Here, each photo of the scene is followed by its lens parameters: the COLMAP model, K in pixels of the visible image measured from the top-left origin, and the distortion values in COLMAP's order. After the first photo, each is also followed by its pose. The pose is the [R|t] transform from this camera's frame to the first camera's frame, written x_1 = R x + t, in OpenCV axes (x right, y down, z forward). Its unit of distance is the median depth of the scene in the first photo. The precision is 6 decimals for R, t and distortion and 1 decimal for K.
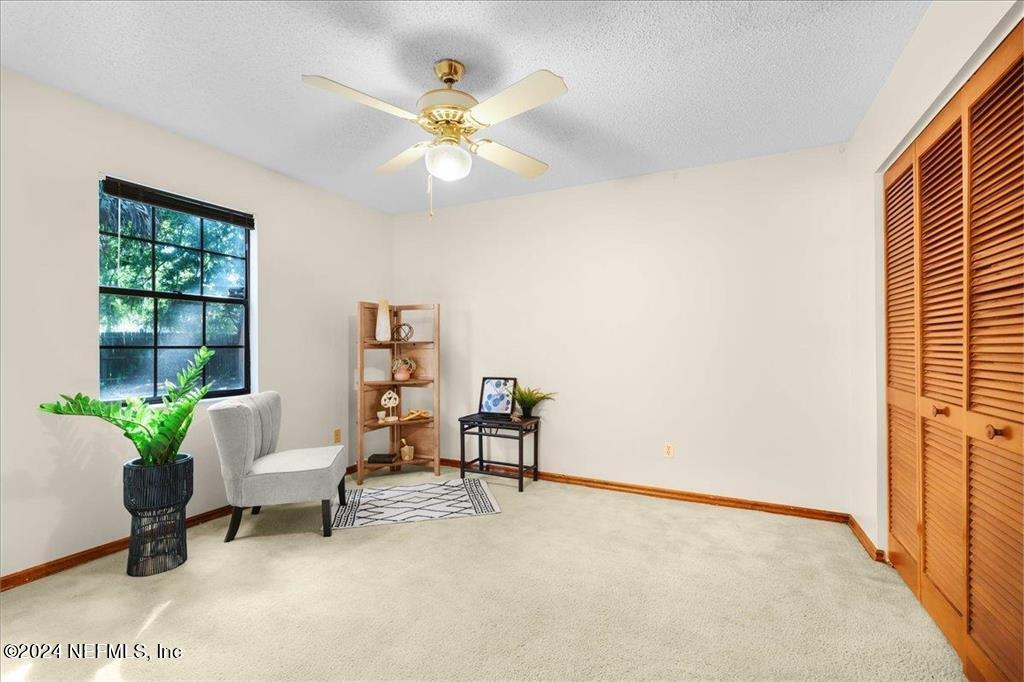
lens RADIAL K [[446.3, 0, 512.0], [0, 446.3, 341.0], [0, 0, 1]] dist [-0.000015, 0.000356]
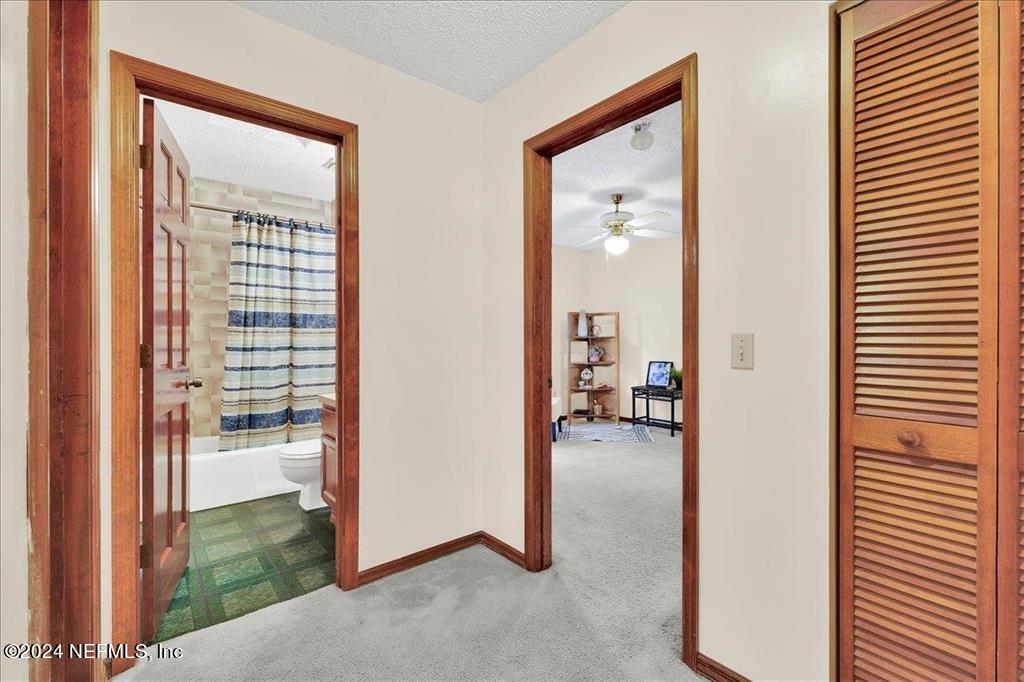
lens RADIAL K [[446.3, 0, 512.0], [0, 446.3, 341.0], [0, 0, 1]] dist [-0.000015, 0.000356]
pose [[0.909626, 0.002026, -0.415422, 0.135085], [0.004410, 0.999885, 0.014532, -0.007953], [0.415404, -0.015050, 0.909513, -0.519571]]
